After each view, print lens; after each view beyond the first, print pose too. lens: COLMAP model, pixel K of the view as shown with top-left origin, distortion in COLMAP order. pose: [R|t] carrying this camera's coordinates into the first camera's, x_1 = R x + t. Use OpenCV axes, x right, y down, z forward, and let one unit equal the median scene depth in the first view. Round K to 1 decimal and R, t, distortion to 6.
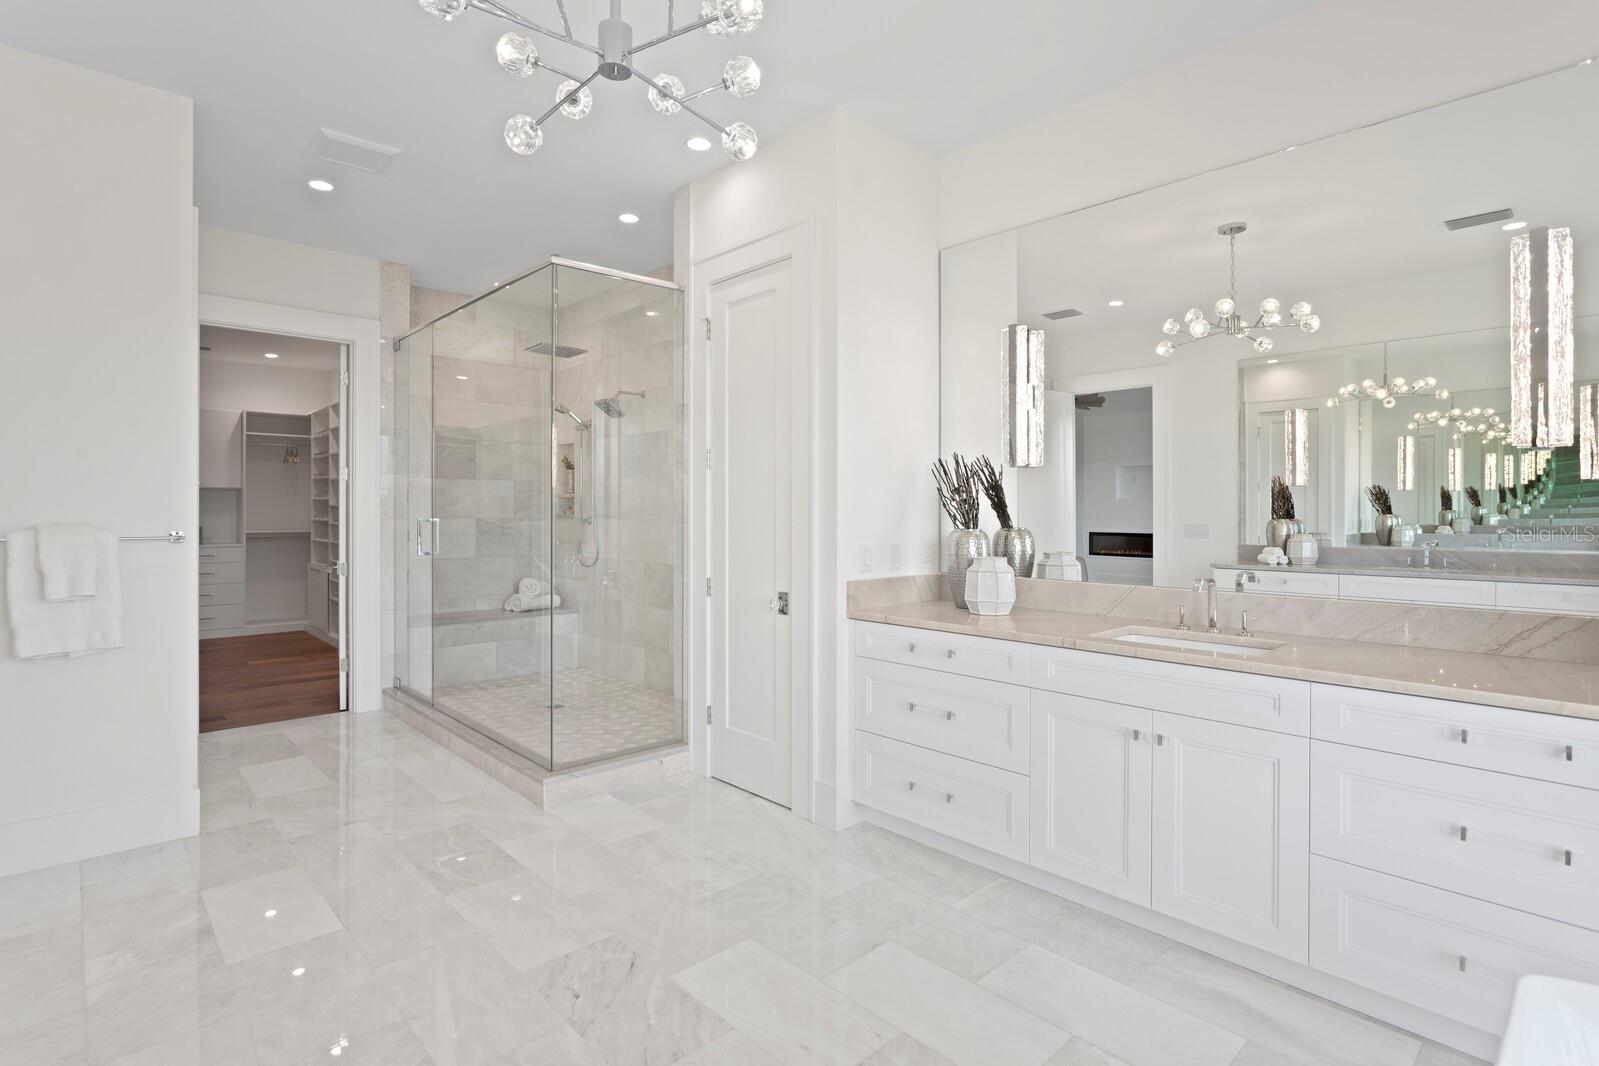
lens RADIAL K [[779.3, 0, 799.5], [0, 779.3, 533.0], [0, 0, 1]] dist [-0.000976, -0.001679]
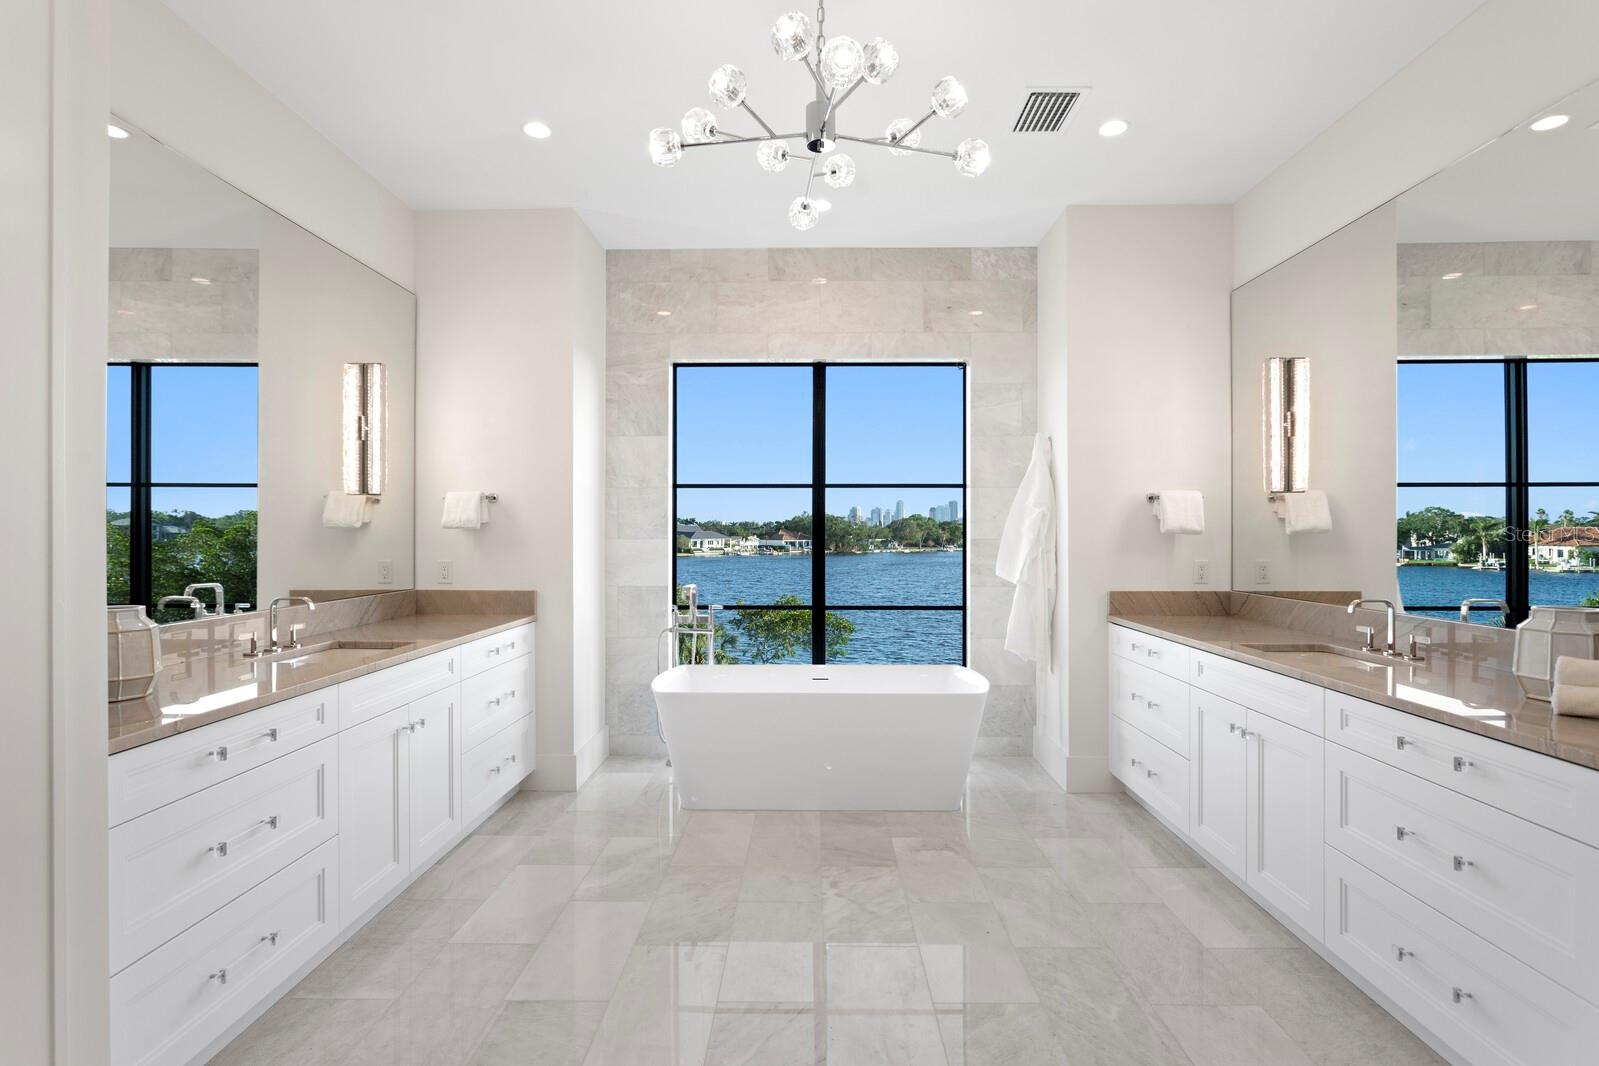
lens RADIAL K [[779.3, 0, 799.5], [0, 779.3, 533.0], [0, 0, 1]] dist [-0.000976, -0.001679]
pose [[-0.712283, -0.002742, 0.701887, -0.797068], [0.014479, 0.999722, 0.018599, -0.045352], [-0.701743, 0.023410, -0.712045, 1.422017]]
